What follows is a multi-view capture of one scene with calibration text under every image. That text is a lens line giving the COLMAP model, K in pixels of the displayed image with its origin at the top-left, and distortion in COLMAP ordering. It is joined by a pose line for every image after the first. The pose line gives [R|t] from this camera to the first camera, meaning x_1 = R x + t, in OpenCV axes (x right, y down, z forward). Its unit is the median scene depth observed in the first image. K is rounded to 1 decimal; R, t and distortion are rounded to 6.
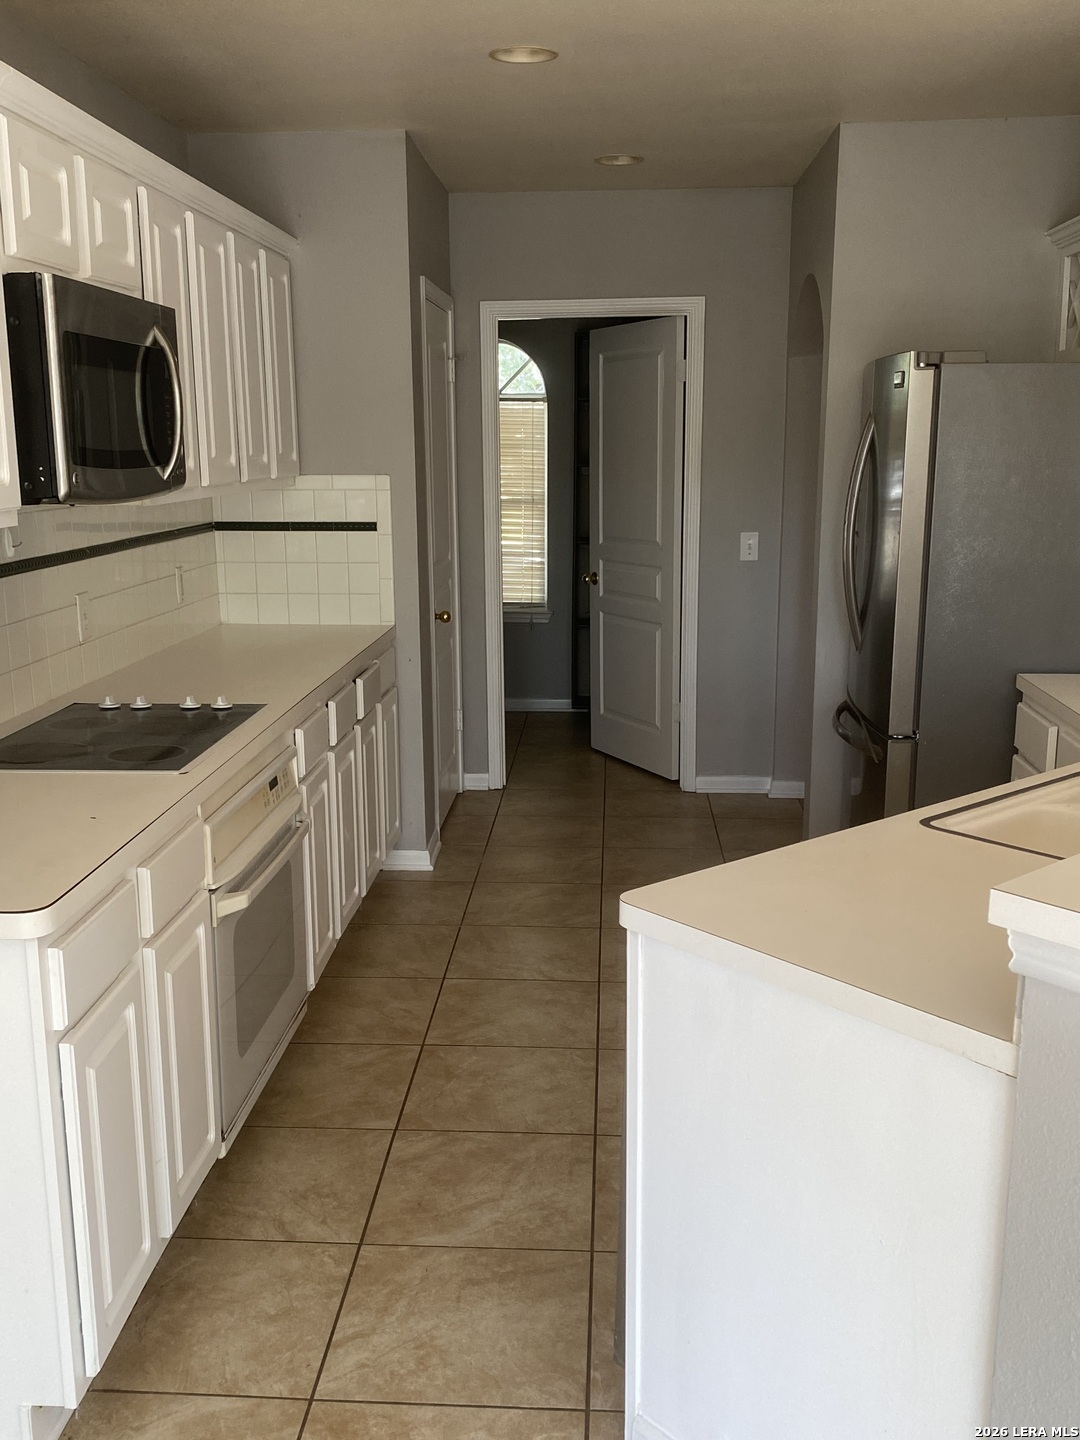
lens RADIAL K [[1420.2, 0, 537.3], [0, 1420.2, 720.2], [0, 0, 1]] dist [0.027976, 0.000000]
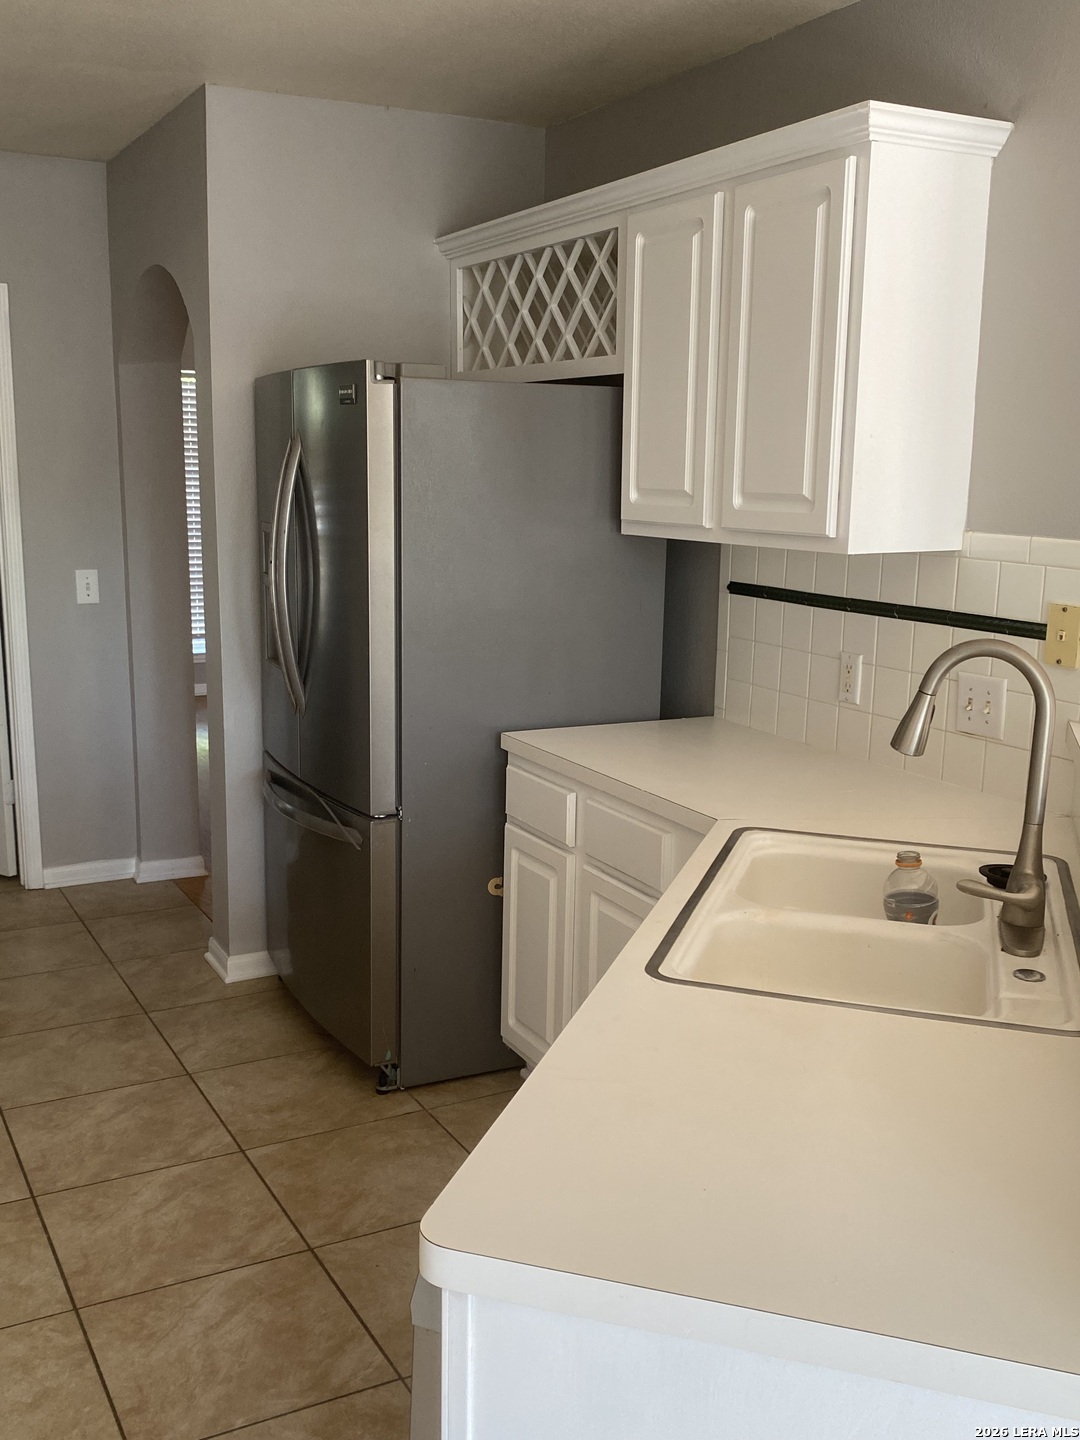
lens RADIAL K [[1420.2, 0, 542.4], [0, 1420.2, 727.9], [0, 0, 1]] dist [0.027976, 0.000000]
pose [[0.851519, -0.081217, 0.517995, -0.082836], [0.085121, 0.996238, 0.016274, -0.040258], [-0.517368, 0.030234, 0.855229, 0.197396]]
